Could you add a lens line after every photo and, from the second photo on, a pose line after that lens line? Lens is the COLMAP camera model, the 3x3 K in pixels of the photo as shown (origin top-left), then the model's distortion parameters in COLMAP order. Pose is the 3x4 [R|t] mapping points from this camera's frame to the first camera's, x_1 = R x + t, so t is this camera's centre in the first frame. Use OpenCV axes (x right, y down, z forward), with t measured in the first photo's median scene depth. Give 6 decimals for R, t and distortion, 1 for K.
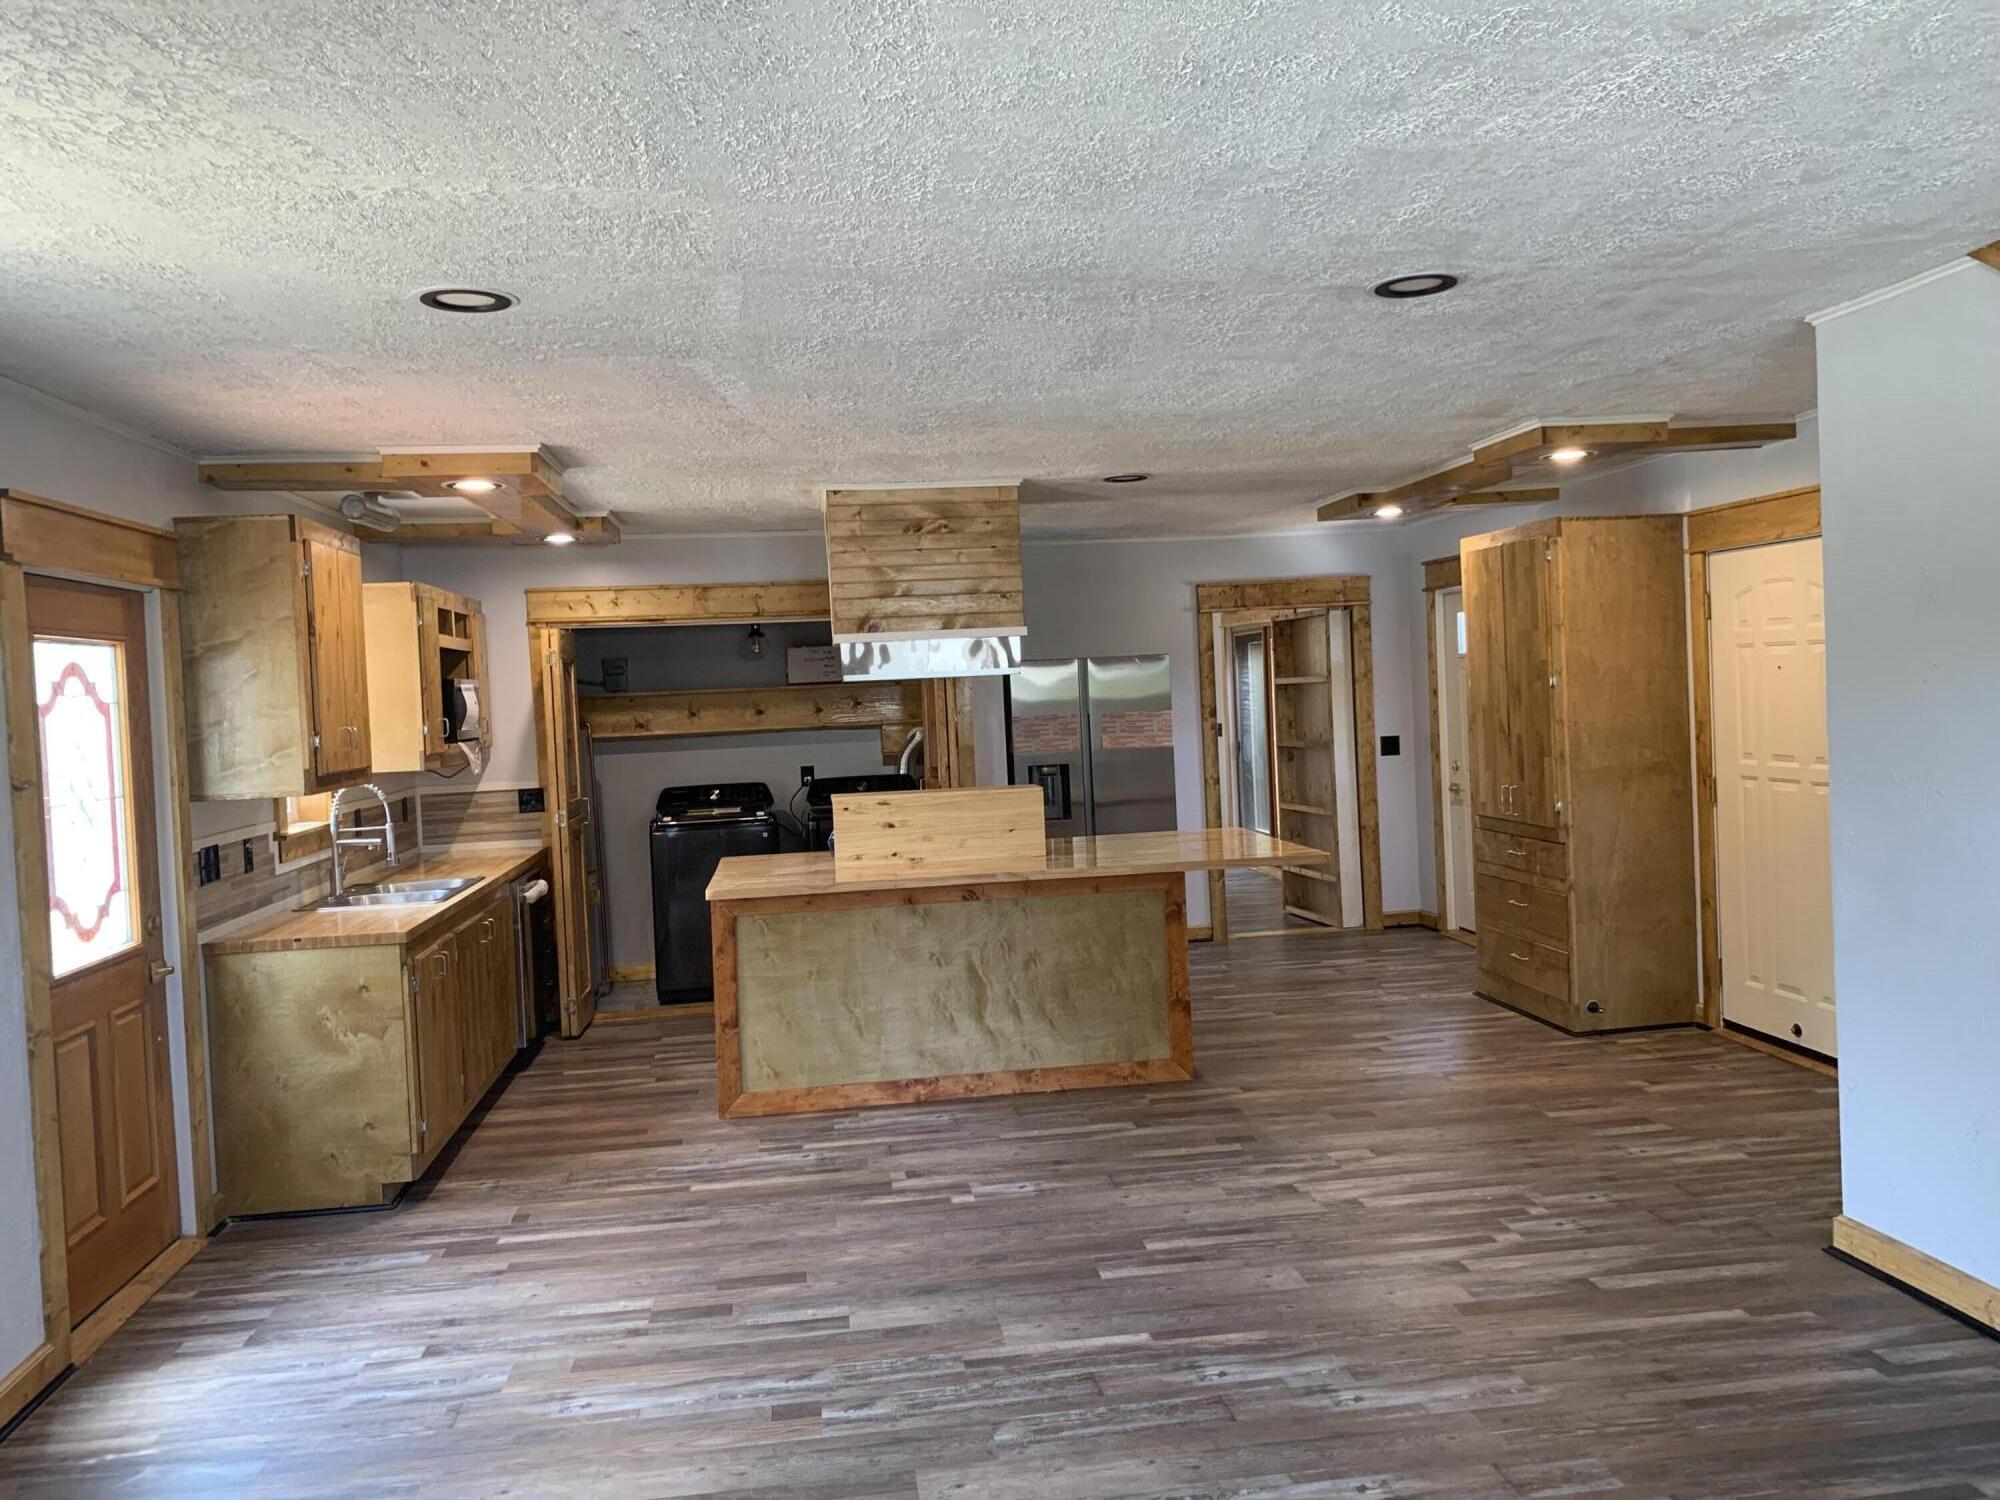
lens RADIAL K [[1534.2, 0, 987.0], [0, 1534.2, 742.6], [0, 0, 1]] dist [0.025621, -0.037236]
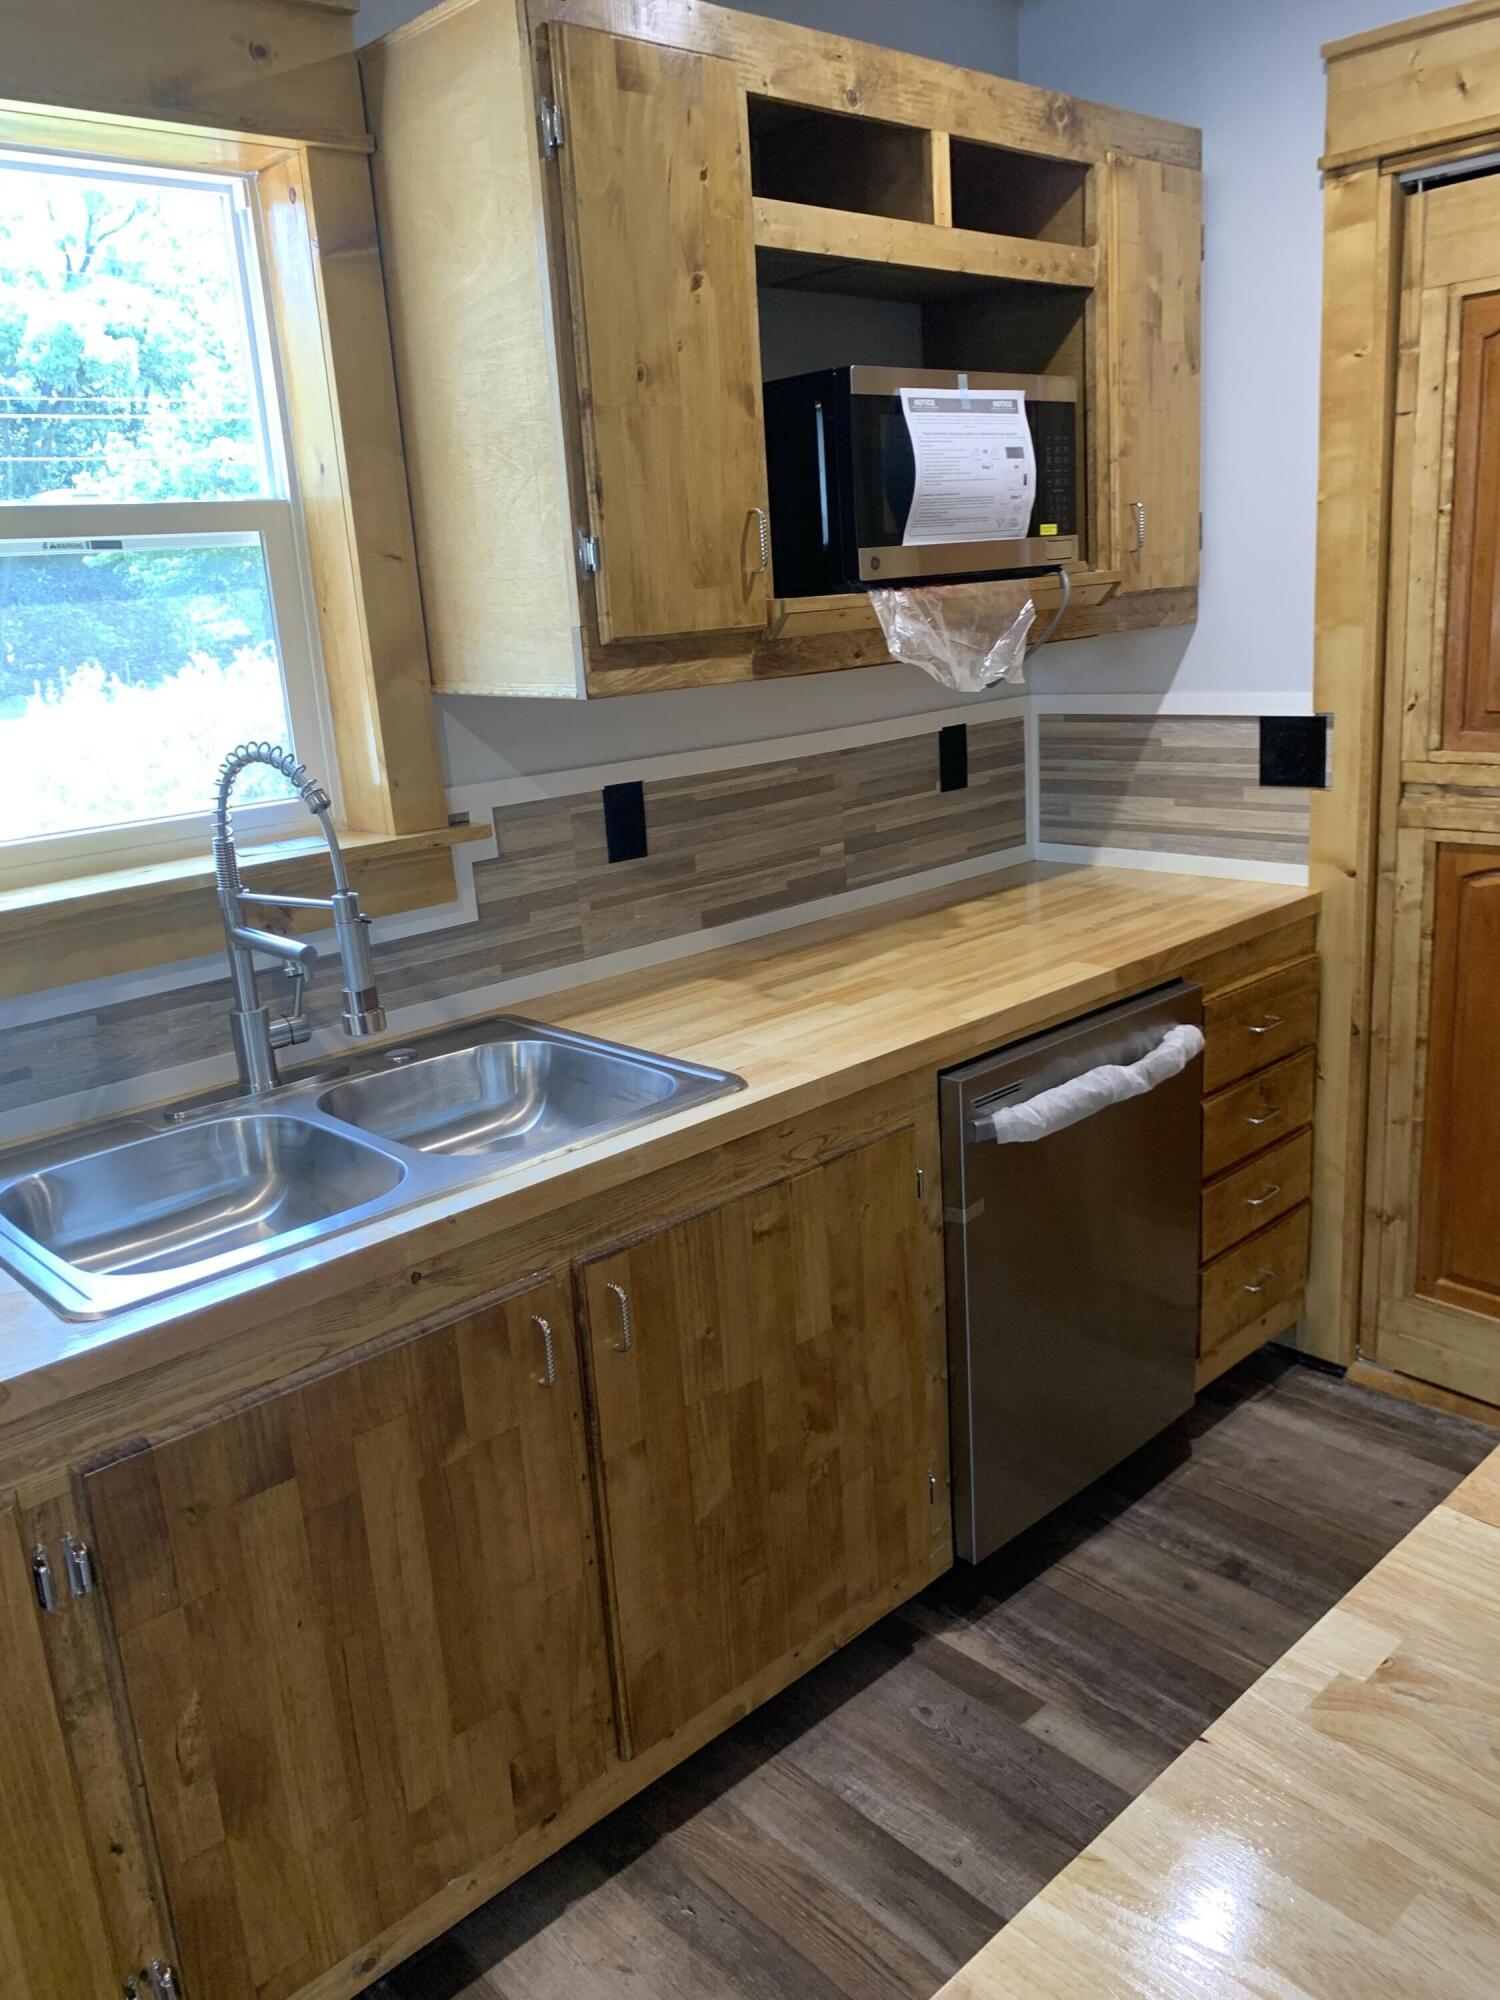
lens RADIAL K [[1534.2, 0, 735.1], [0, 1534.2, 1018.1], [0, 0, 1]] dist [0.025621, -0.037236]
pose [[0.572464, 0.225680, -0.788260, -0.121945], [0.016164, 0.958082, 0.286039, -0.008010], [0.819771, -0.176489, 0.544819, 1.021070]]
